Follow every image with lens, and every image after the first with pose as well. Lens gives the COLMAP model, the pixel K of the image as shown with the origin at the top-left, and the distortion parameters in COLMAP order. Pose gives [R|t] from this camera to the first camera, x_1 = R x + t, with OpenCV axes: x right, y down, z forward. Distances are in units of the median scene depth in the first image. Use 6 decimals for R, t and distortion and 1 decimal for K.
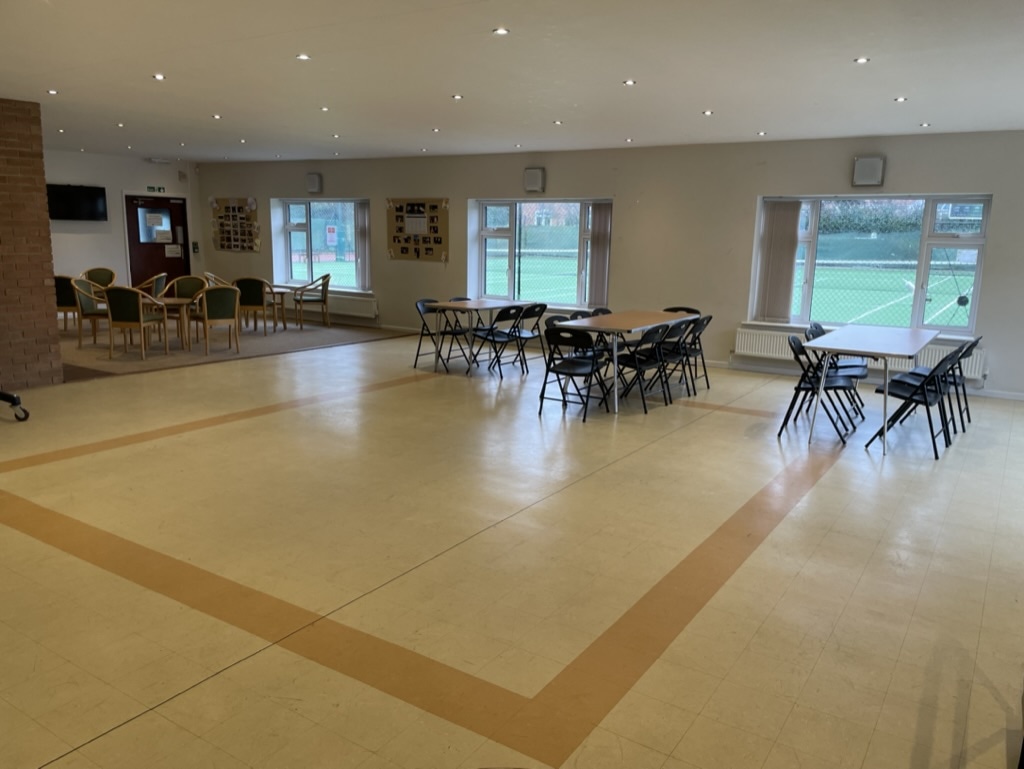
lens RADIAL K [[770.0, 0, 516.4], [0, 770.0, 387.7], [0, 0, 1]] dist [0.060654, -0.090455]
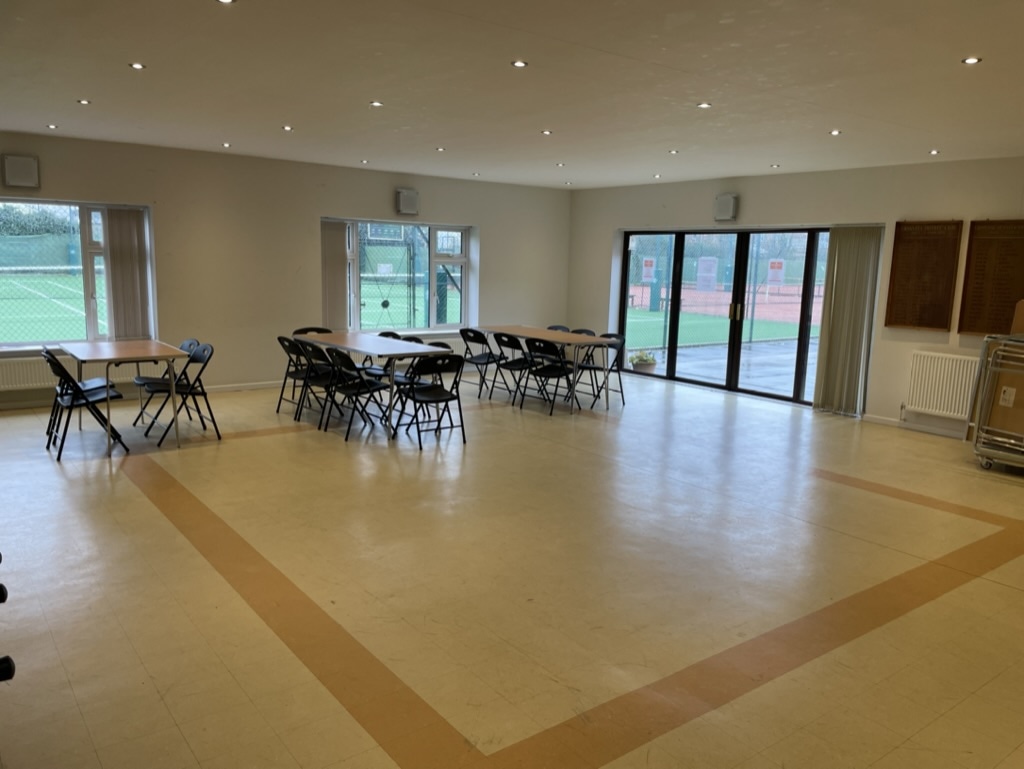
lens RADIAL K [[770.0, 0, 516.4], [0, 770.0, 387.7], [0, 0, 1]] dist [0.060654, -0.090455]
pose [[0.340991, -0.158644, 0.926583, -1.140451], [0.156499, 0.981483, 0.110451, -0.176703], [-0.926948, 0.107346, 0.359505, 0.770509]]
